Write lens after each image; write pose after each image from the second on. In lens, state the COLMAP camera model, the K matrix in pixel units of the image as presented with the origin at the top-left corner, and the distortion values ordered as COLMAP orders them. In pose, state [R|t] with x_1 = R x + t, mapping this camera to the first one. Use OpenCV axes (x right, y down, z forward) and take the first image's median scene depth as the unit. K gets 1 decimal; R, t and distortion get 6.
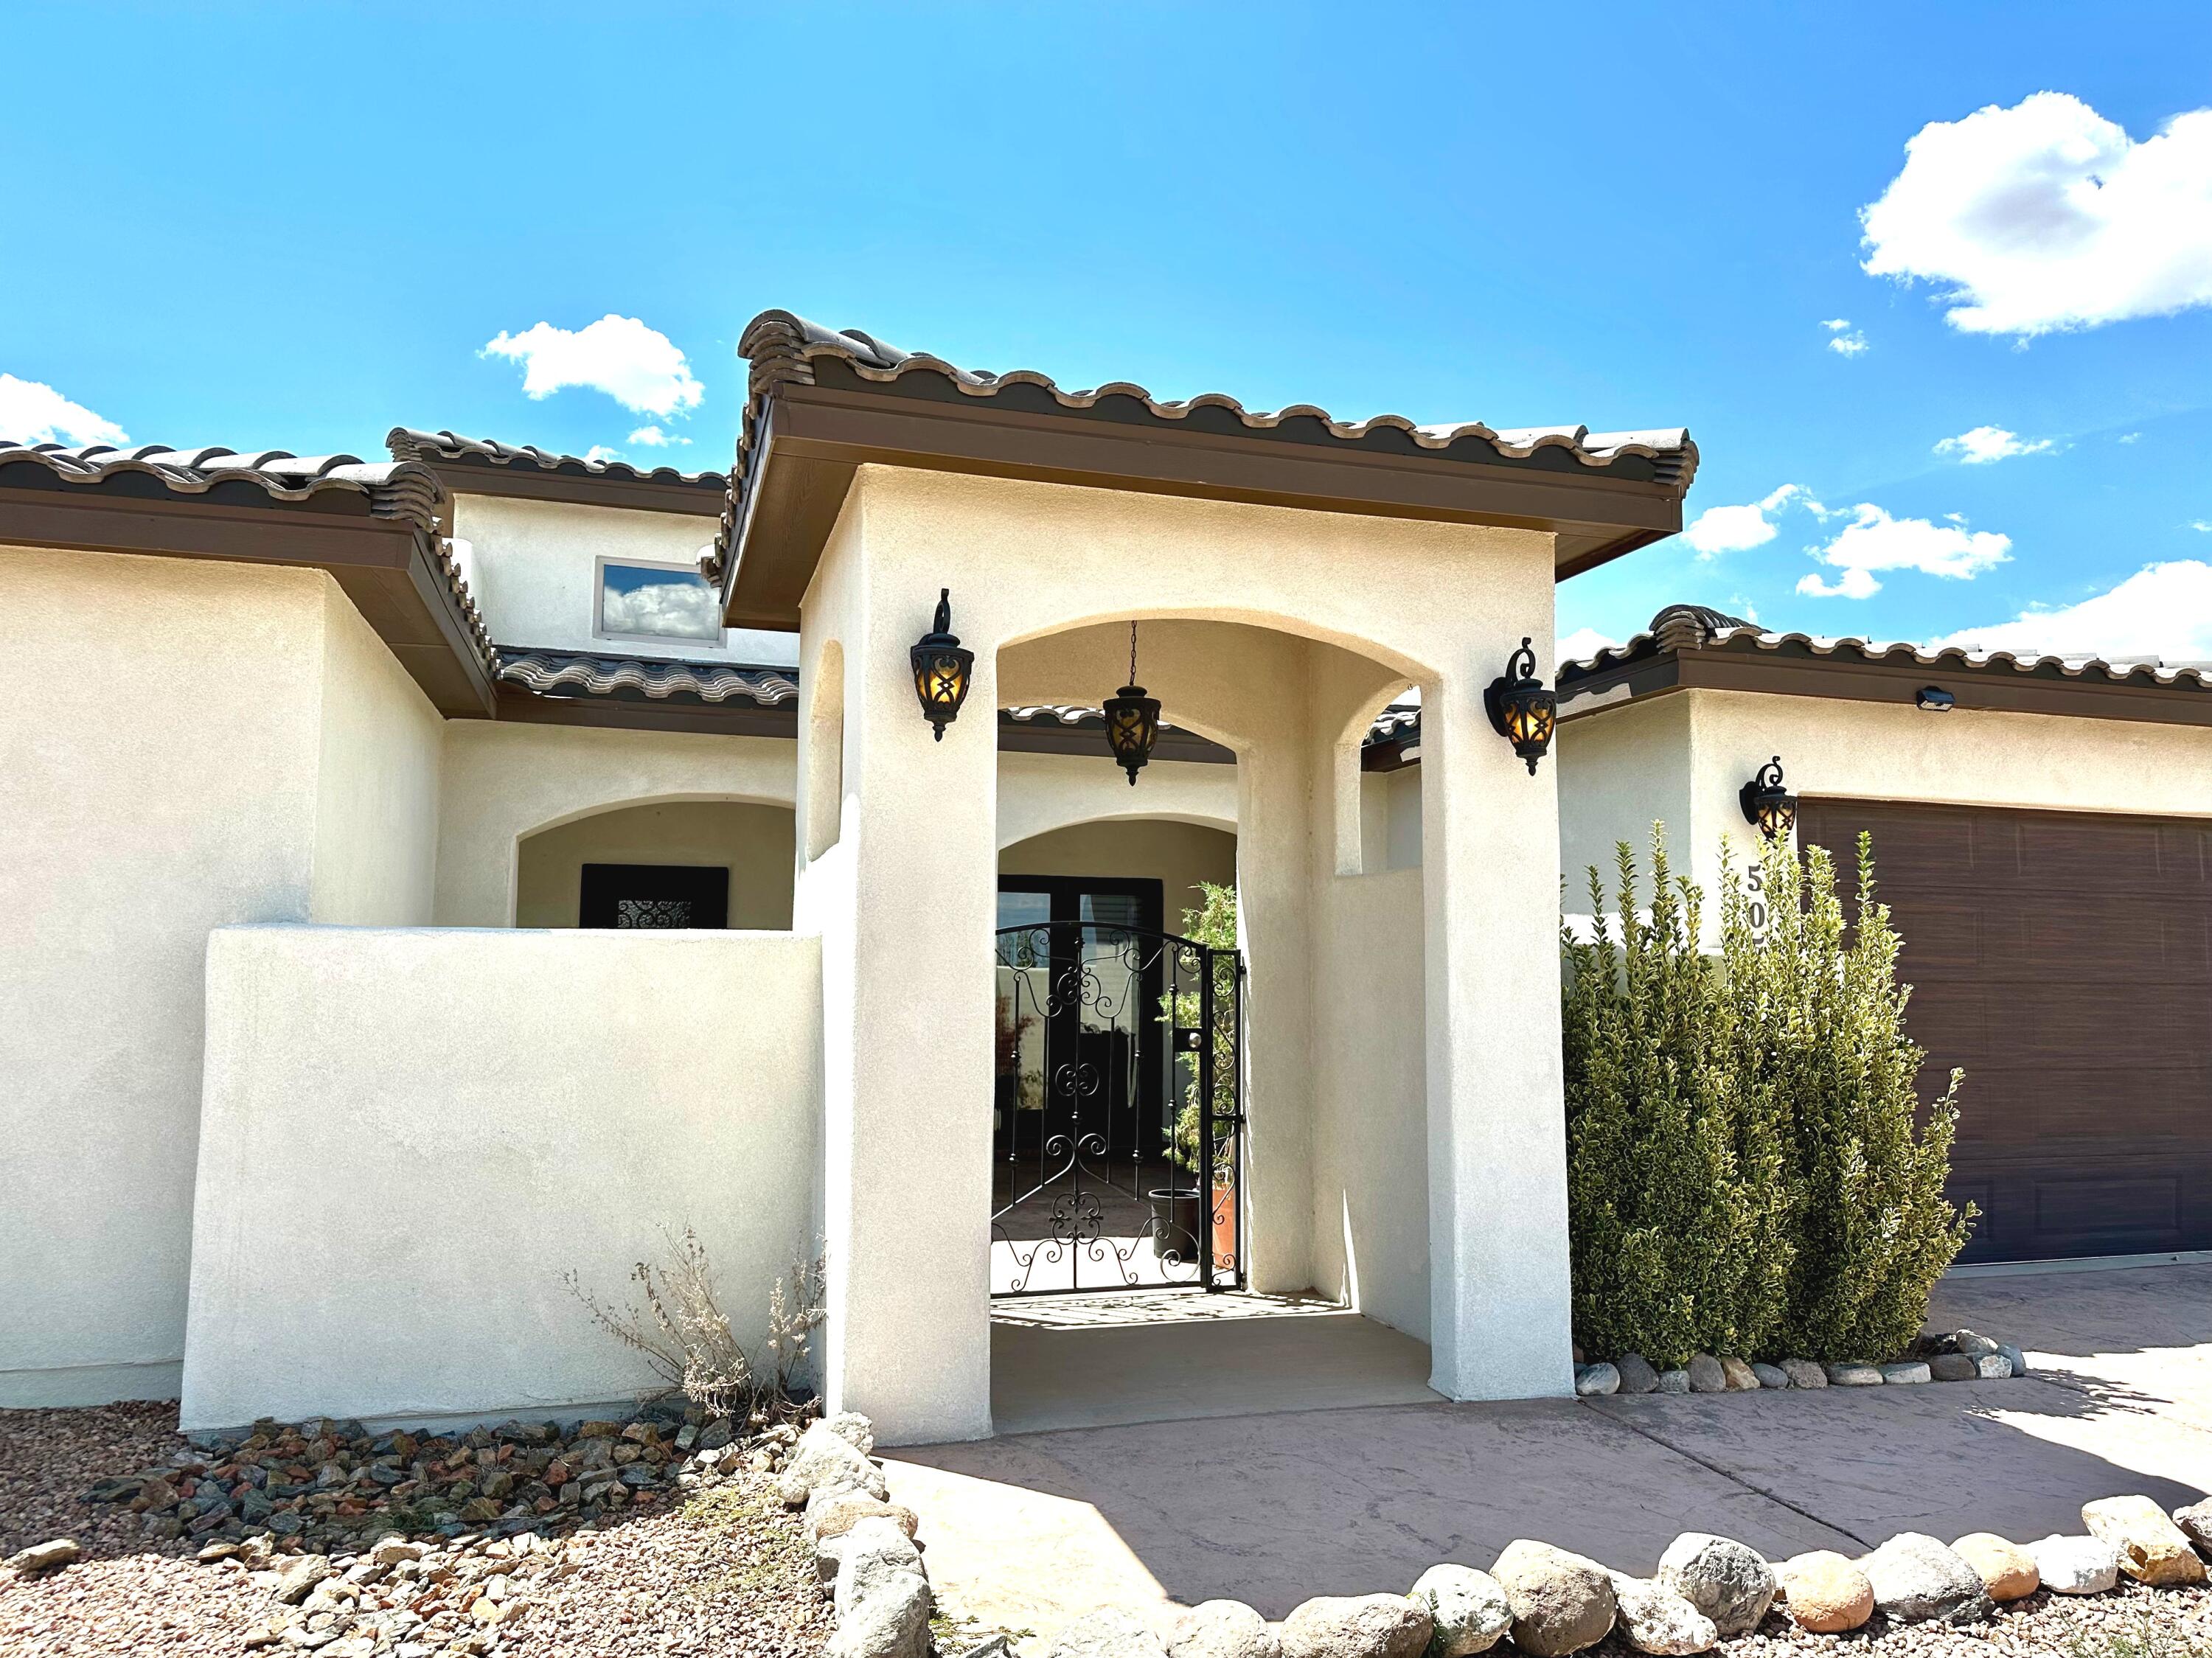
lens RADIAL K [[1538.3, 0, 1106.0], [0, 1538.3, 829.0], [0, 0, 1]] dist [0.065361, -0.106044]
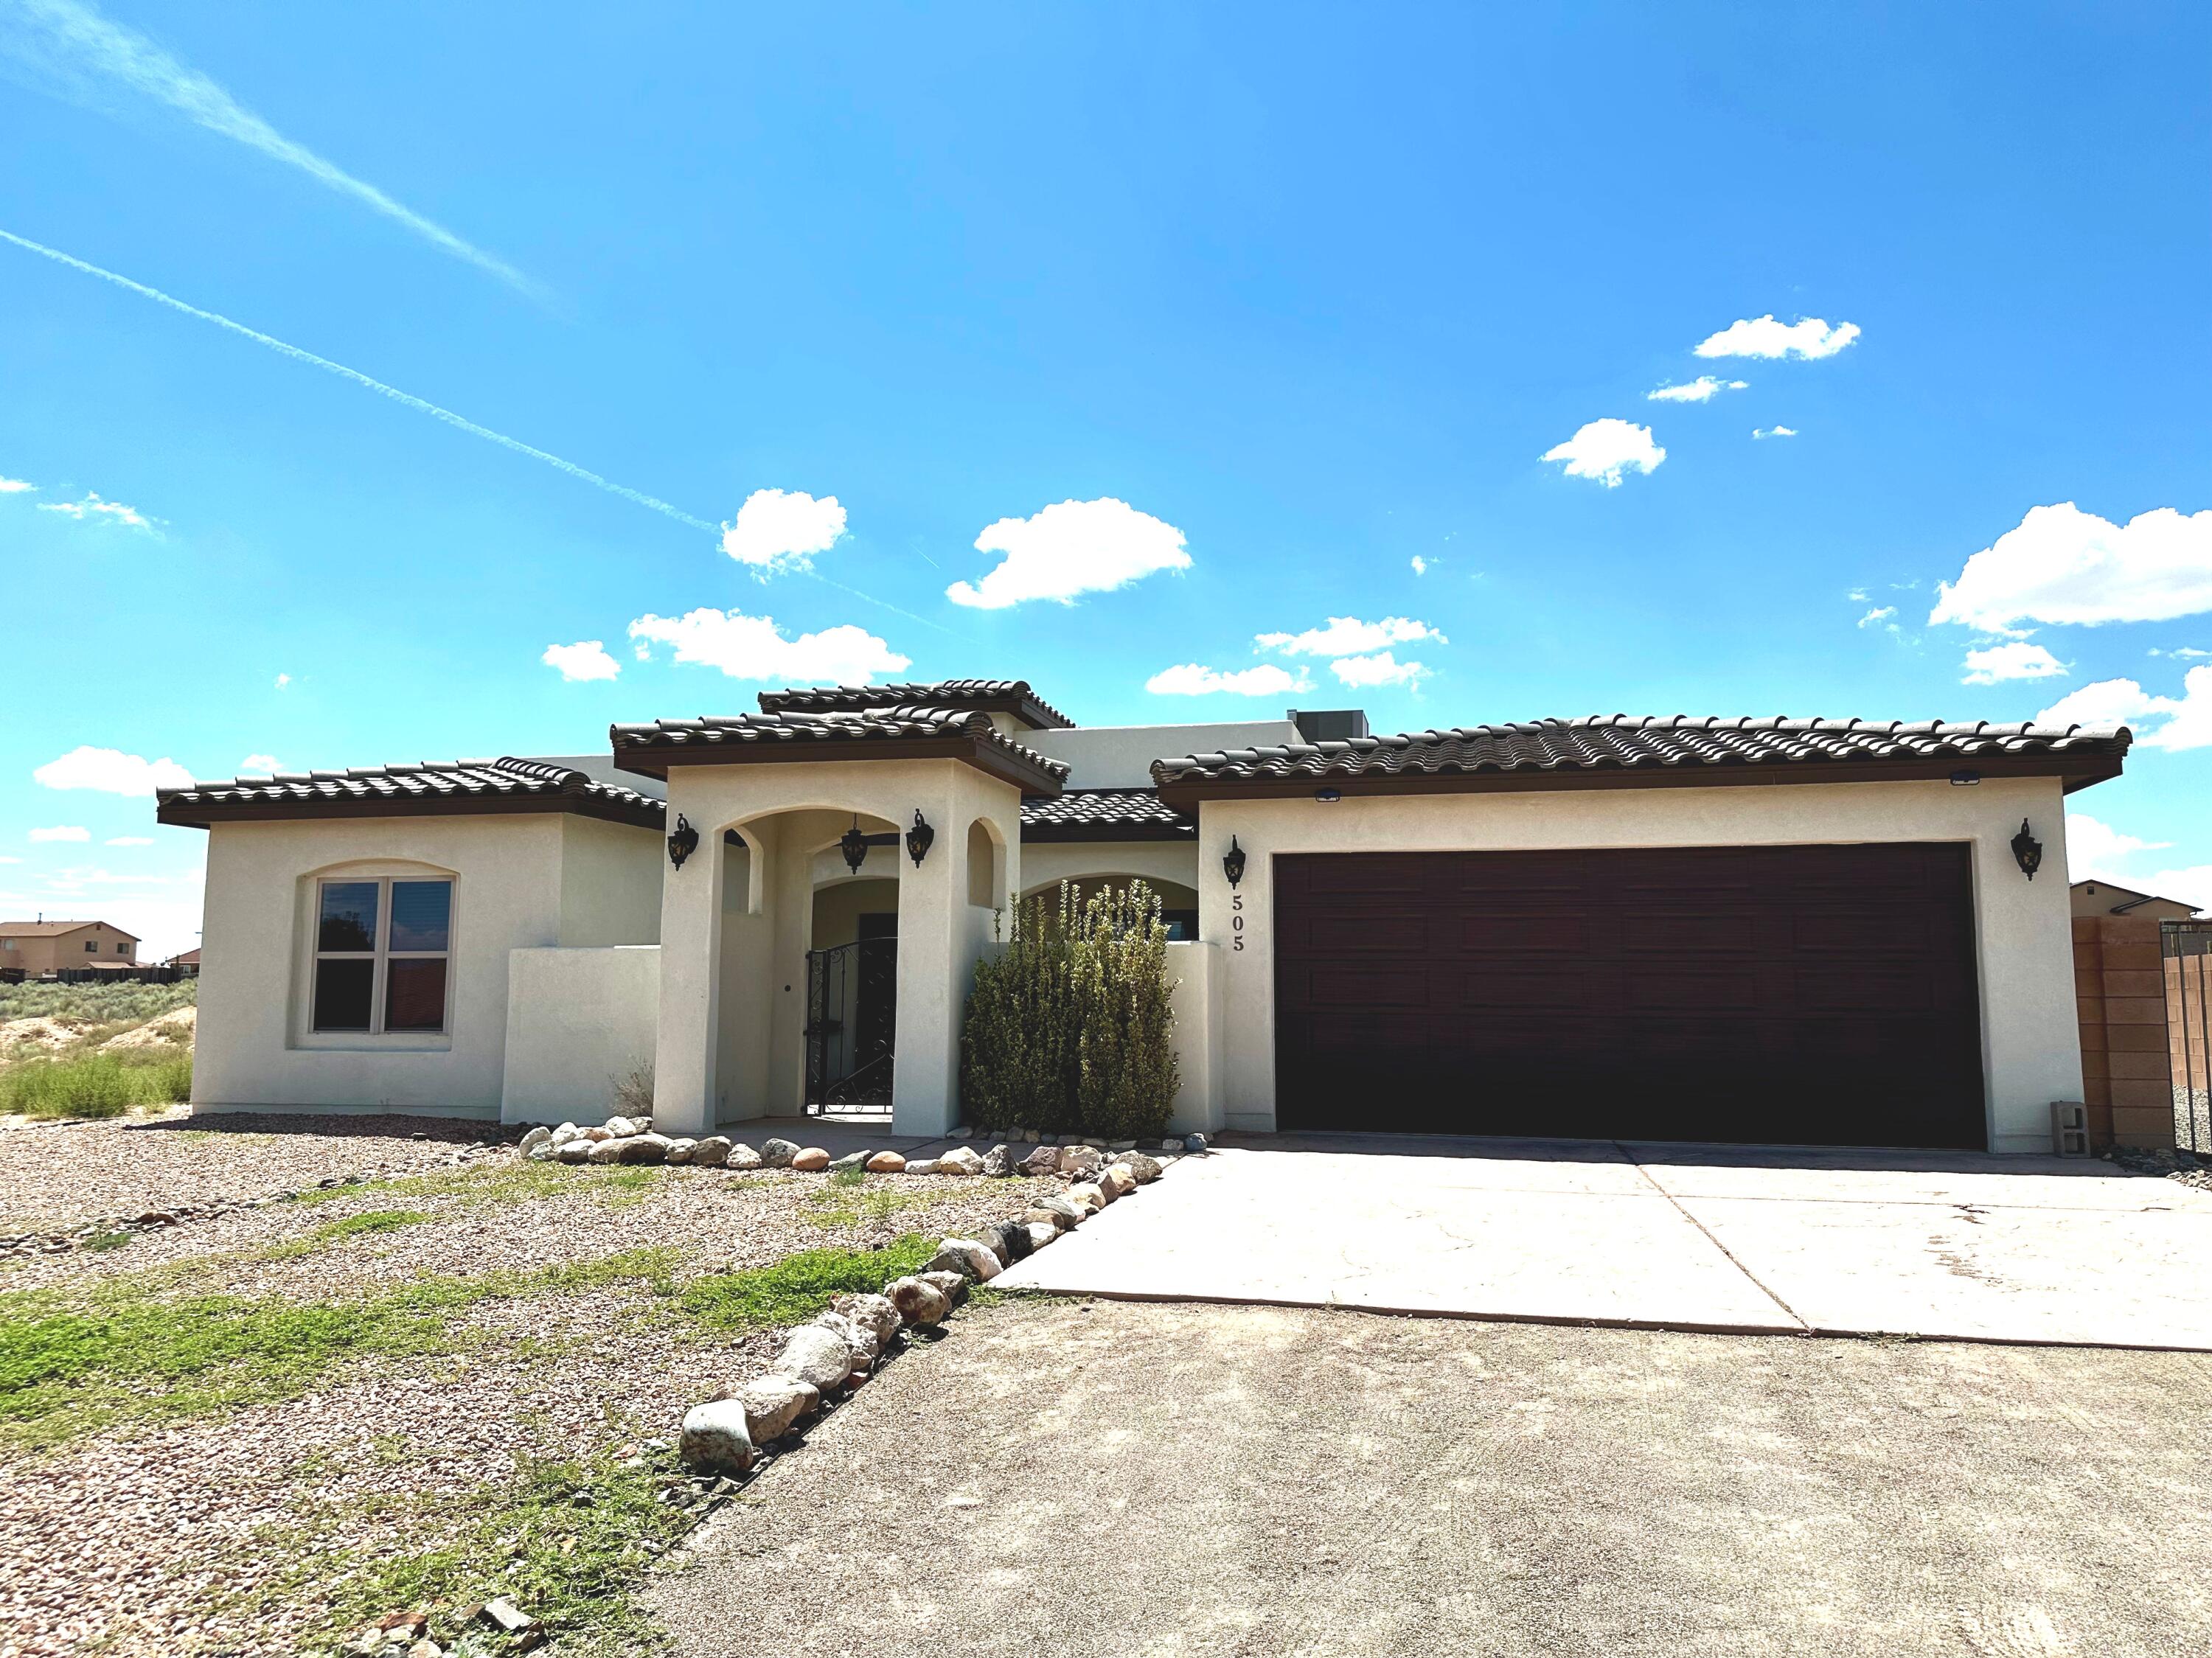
lens RADIAL K [[1538.3, 0, 1106.0], [0, 1538.3, 829.0], [0, 0, 1]] dist [0.065361, -0.106044]
pose [[0.856731, -0.061043, -0.512138, 1.615240], [0.048266, 0.998103, -0.038224, 0.006868], [0.513499, 0.008028, 0.858052, -0.770489]]
